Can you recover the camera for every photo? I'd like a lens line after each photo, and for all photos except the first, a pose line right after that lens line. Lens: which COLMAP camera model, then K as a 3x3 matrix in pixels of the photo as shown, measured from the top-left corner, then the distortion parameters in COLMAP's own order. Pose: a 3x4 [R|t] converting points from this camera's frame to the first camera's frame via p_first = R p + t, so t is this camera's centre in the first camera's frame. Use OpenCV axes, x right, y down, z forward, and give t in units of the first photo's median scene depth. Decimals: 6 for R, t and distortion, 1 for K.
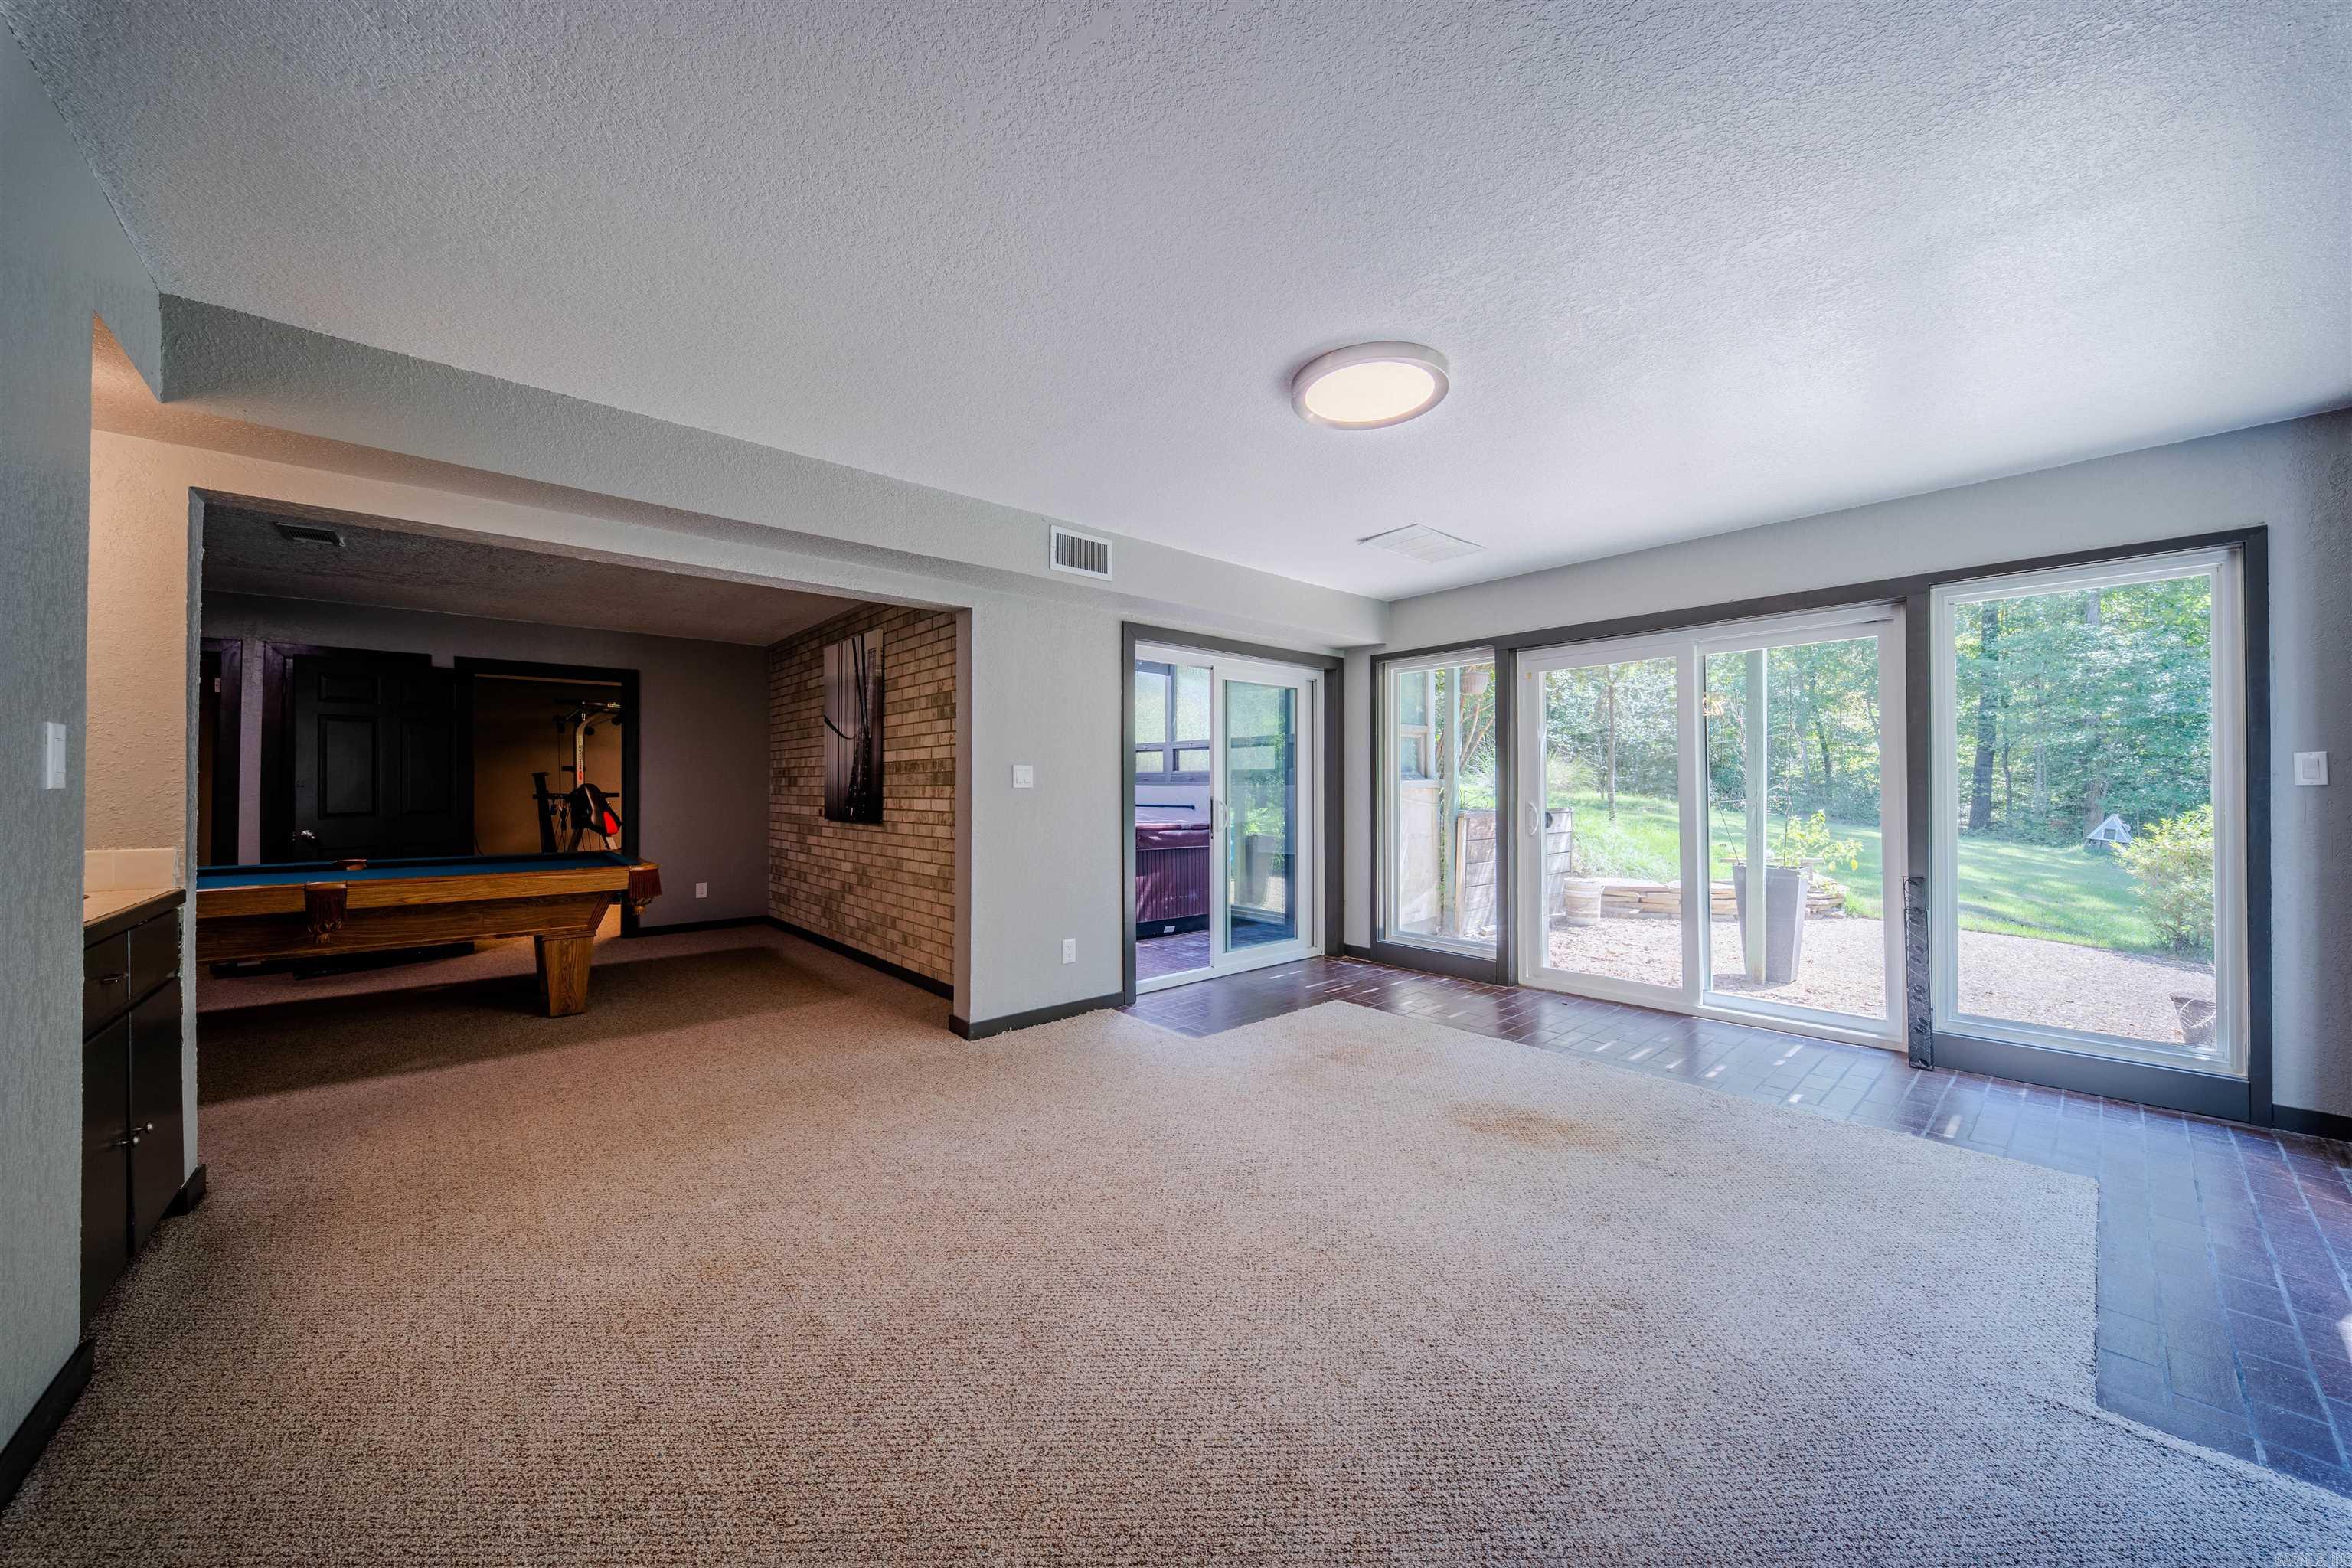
lens RADIAL K [[823.3, 0, 1168.6], [0, 823.3, 777.2], [0, 0, 1]] dist [0.001480, -0.000155]
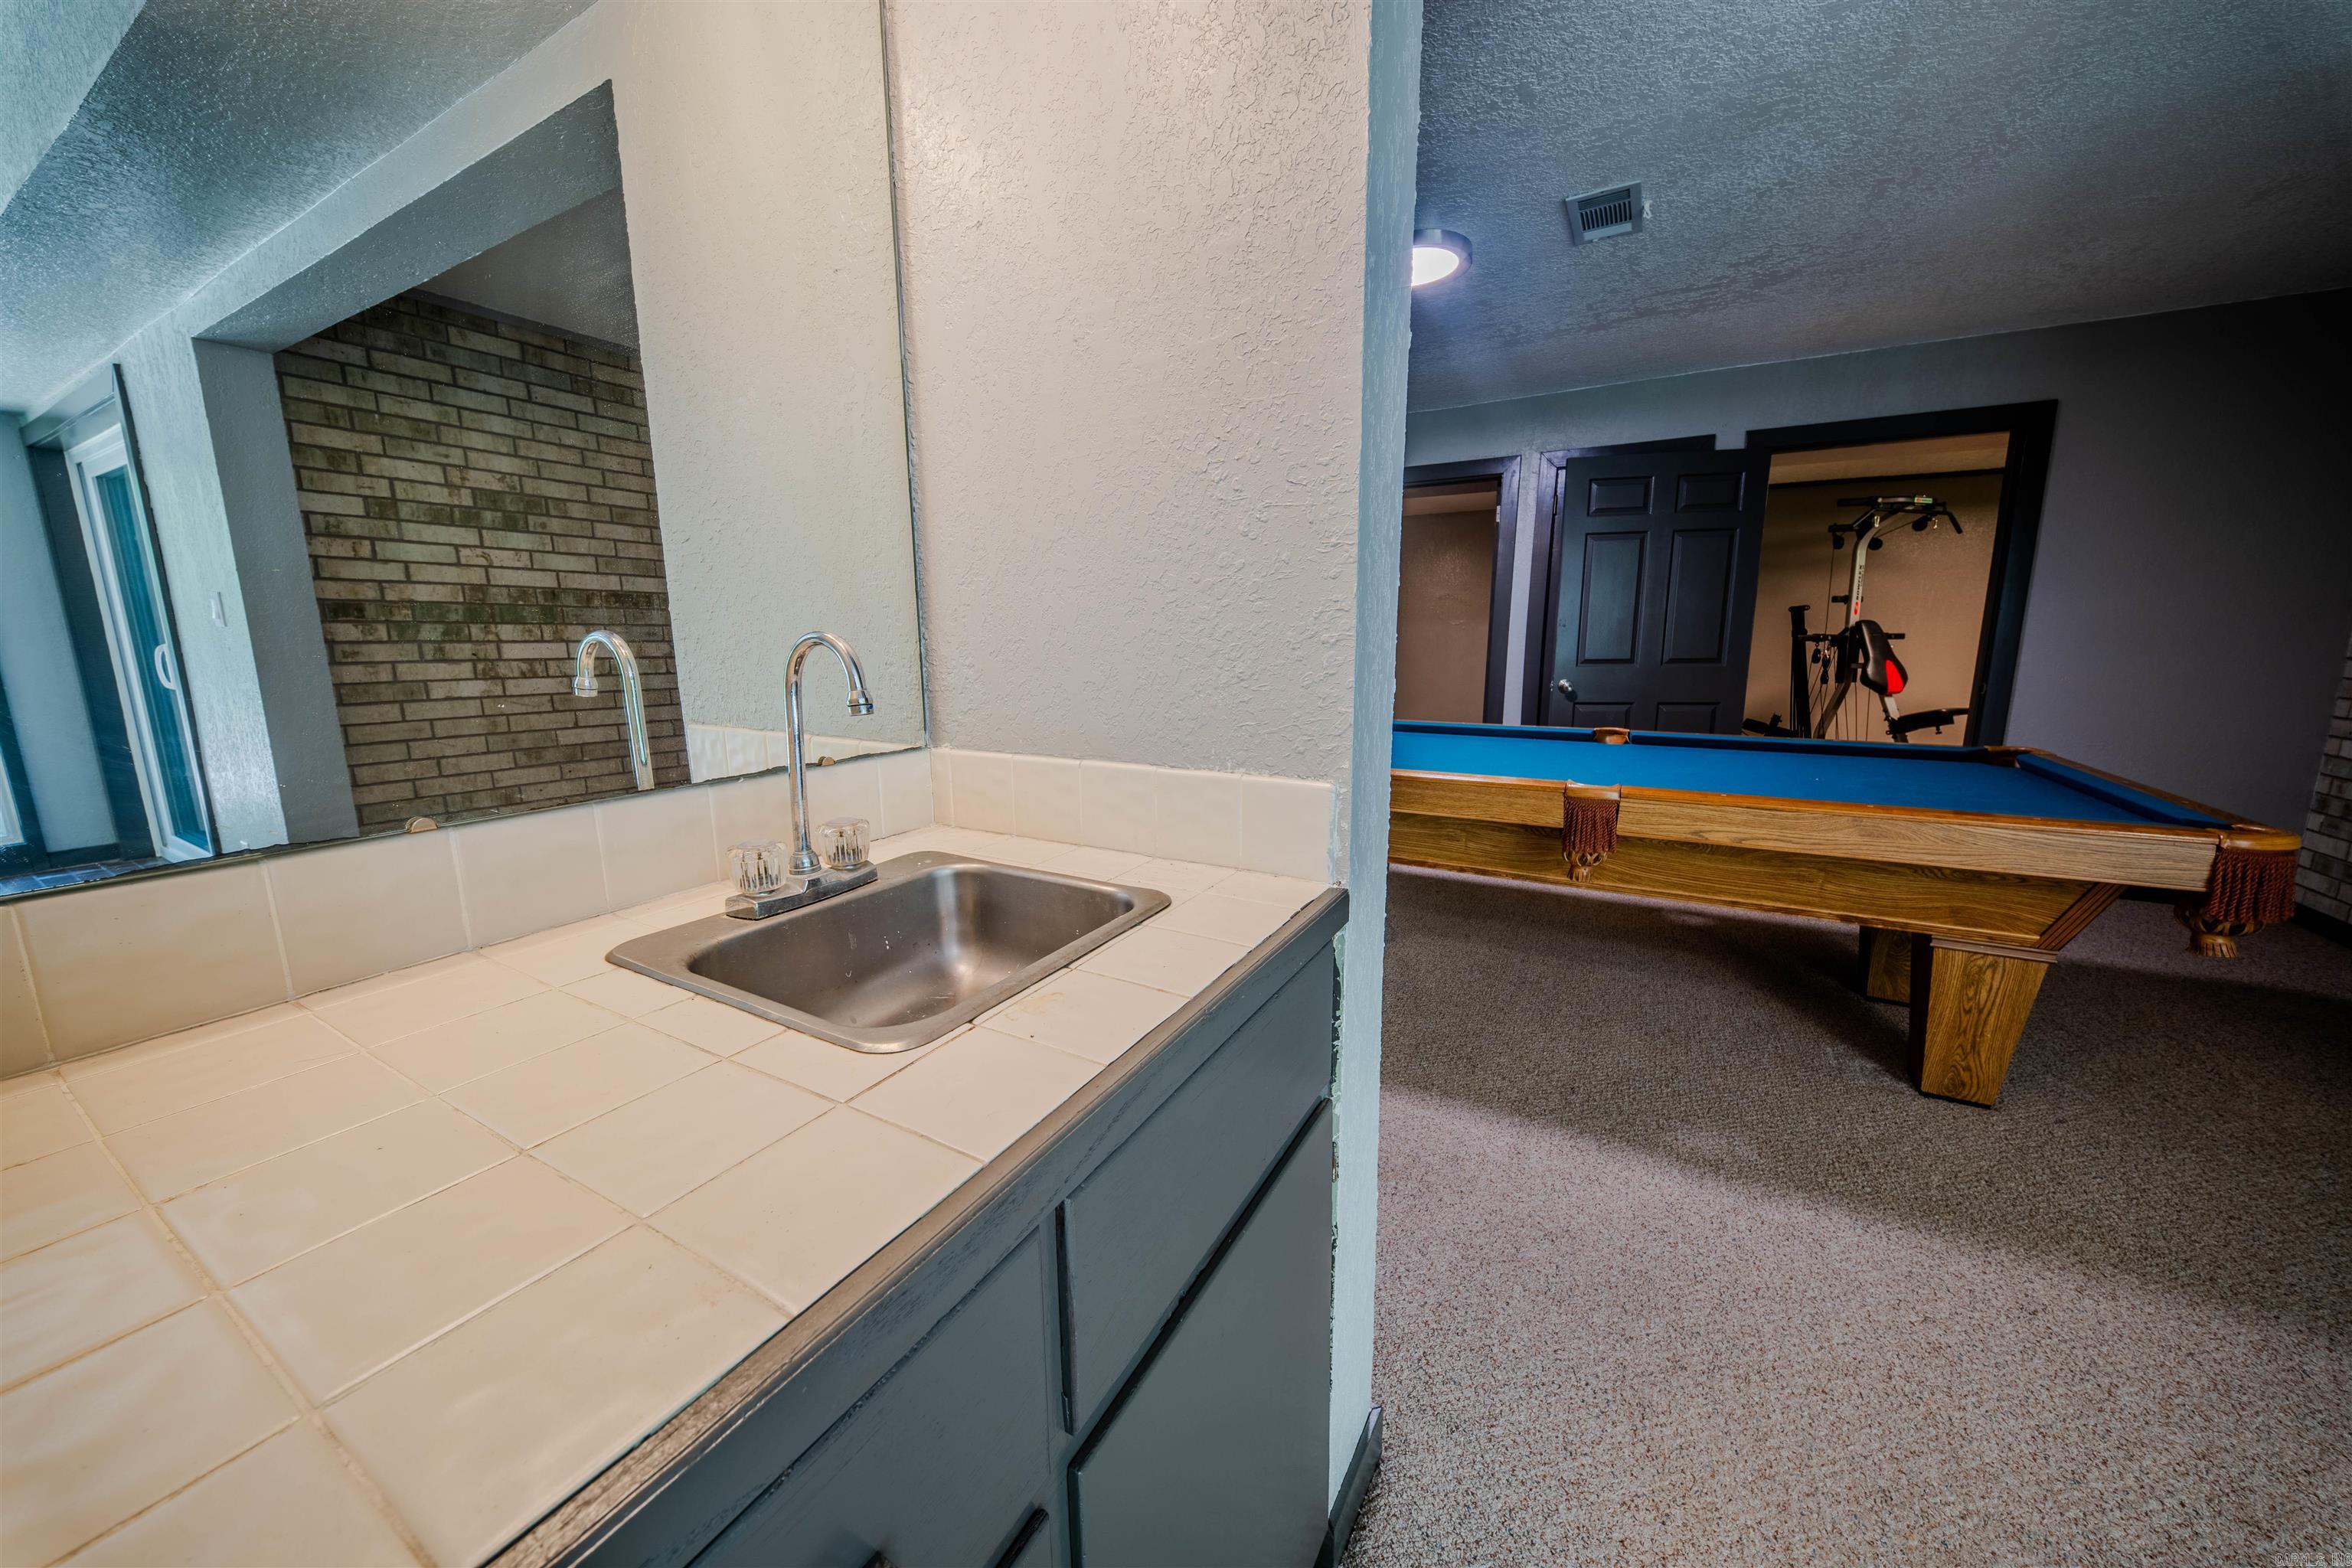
lens RADIAL K [[823.3, 0, 1168.6], [0, 823.3, 777.2], [0, 0, 1]] dist [0.001480, -0.000155]
pose [[0.322380, 0.165644, -0.932005, -0.338185], [0.015830, 0.983490, 0.180270, 0.005638], [0.946478, -0.072869, 0.314436, 0.312068]]
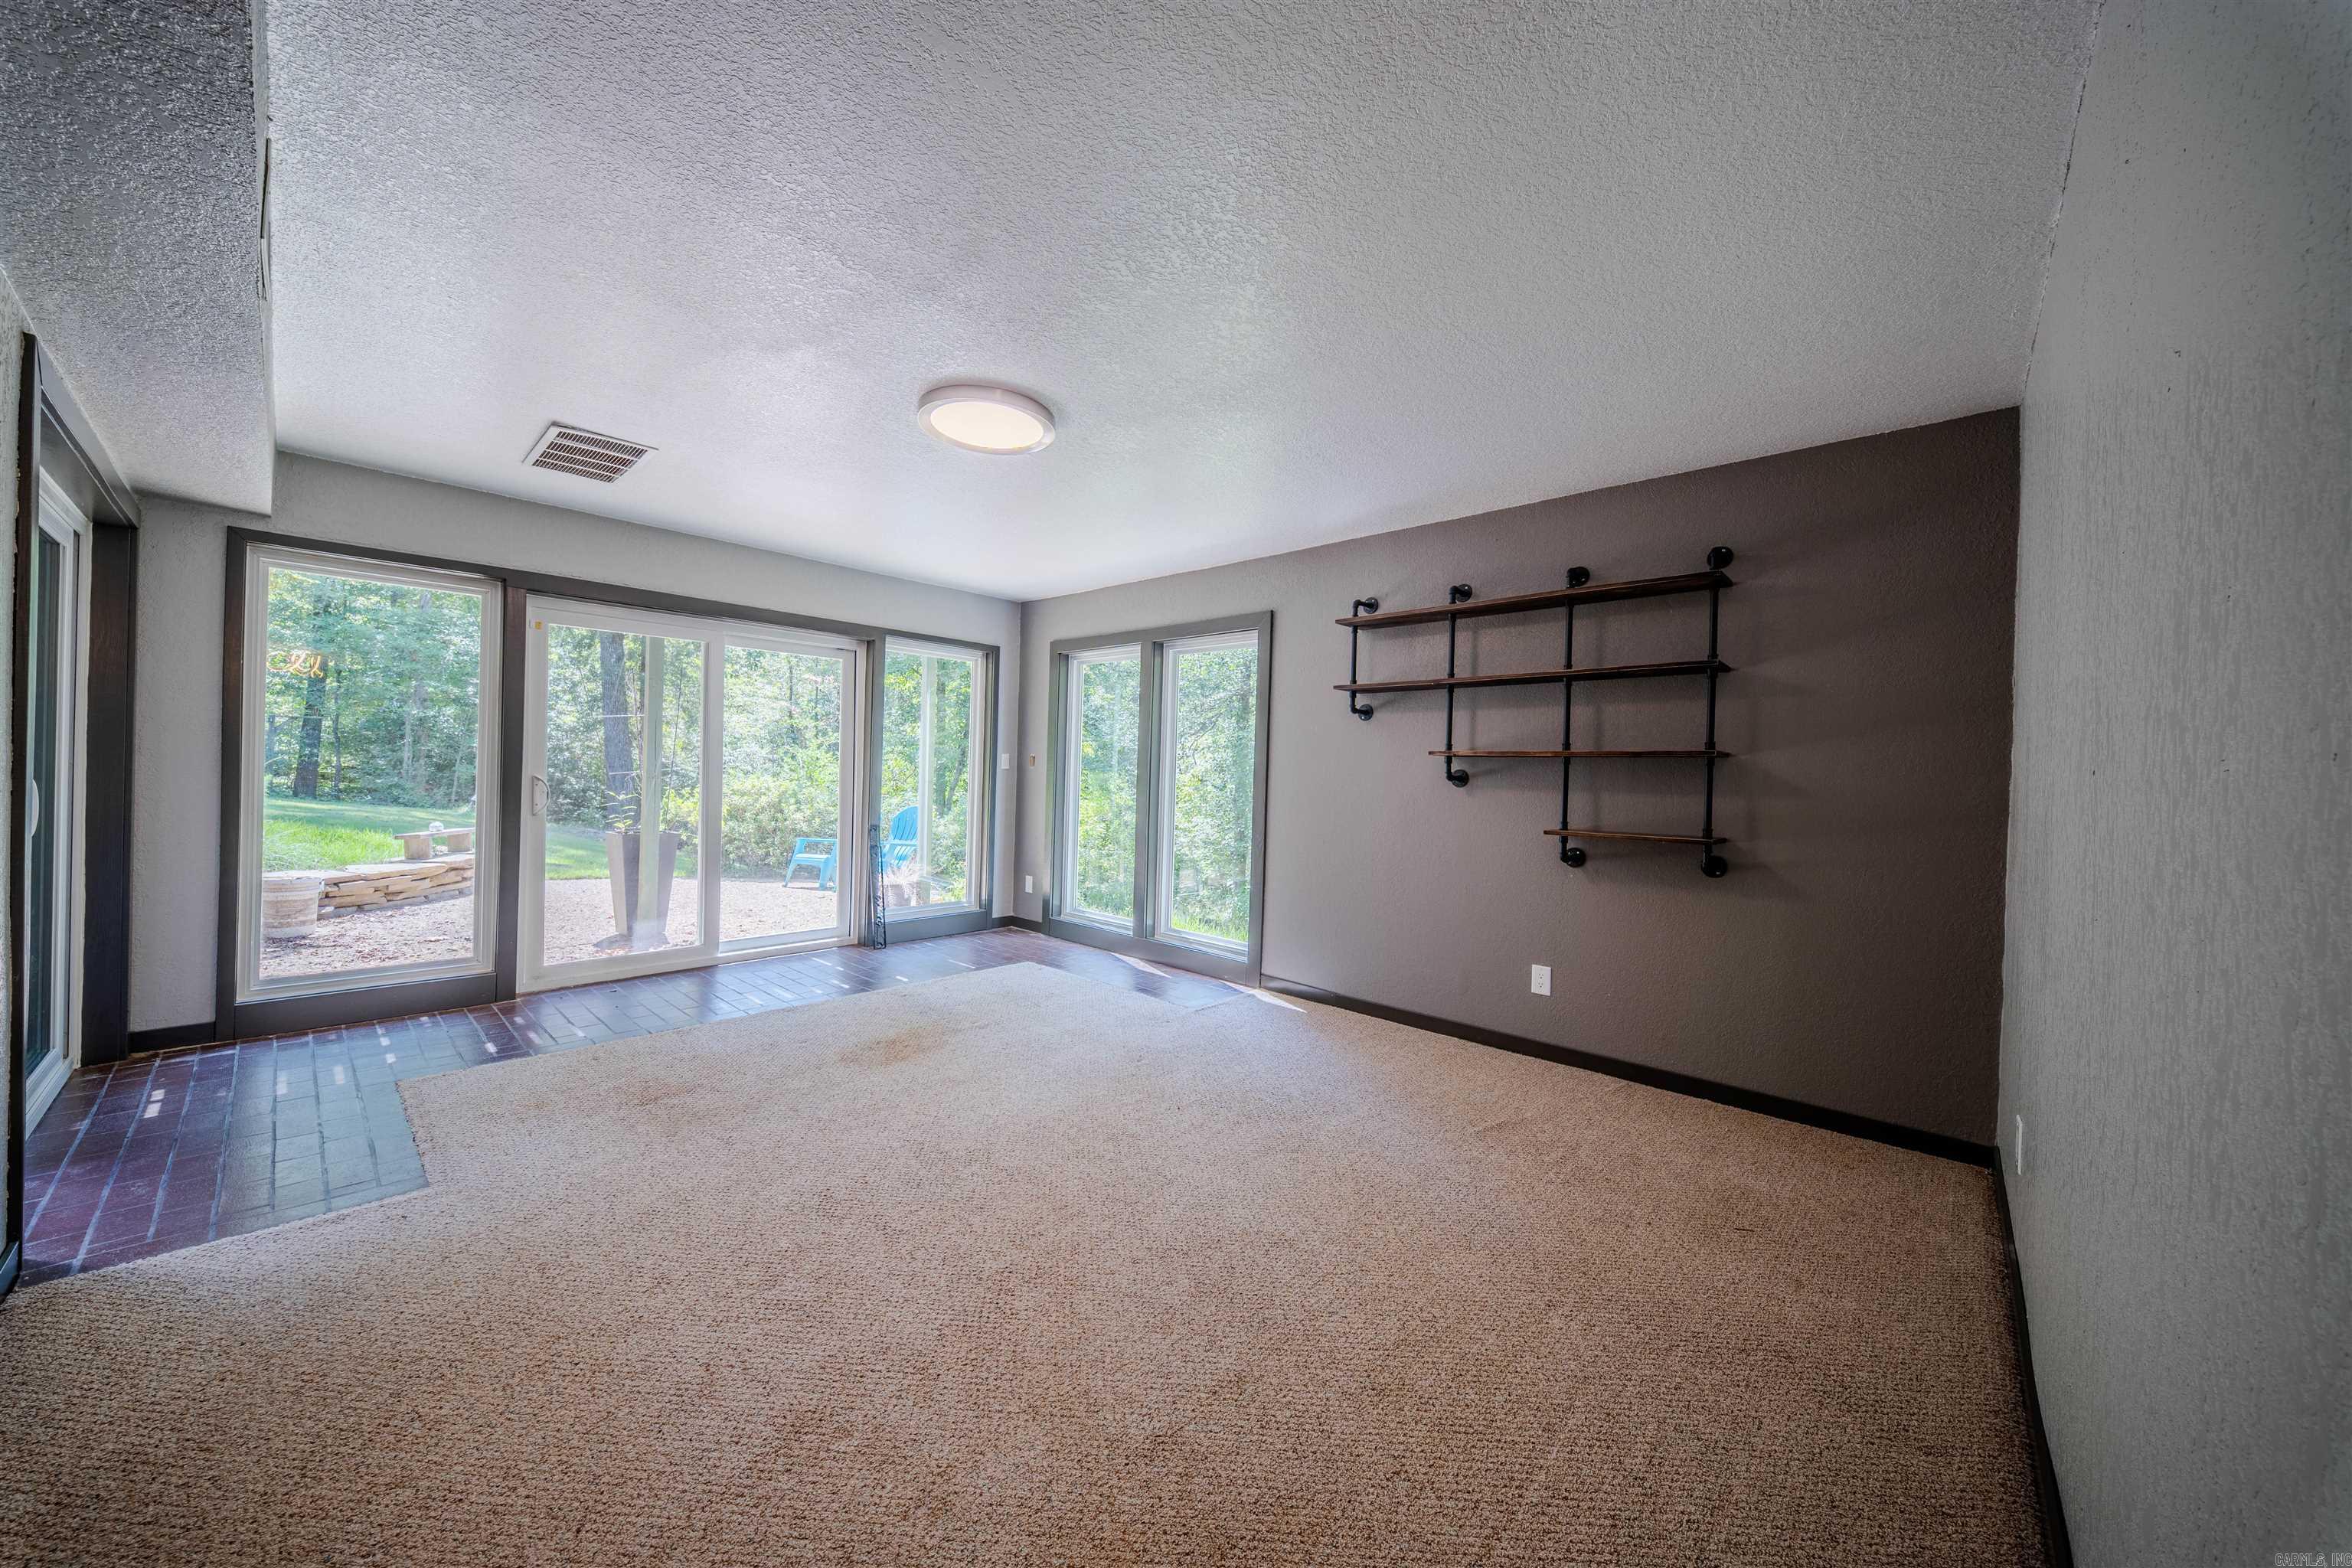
lens RADIAL K [[823.3, 0, 1168.6], [0, 823.3, 777.2], [0, 0, 1]] dist [0.001480, -0.000155]
pose [[-0.109368, -0.005020, 0.993989, -0.618225], [-0.035251, 0.999378, 0.001168, 0.012031], [-0.993376, -0.034912, -0.109476, 0.583473]]
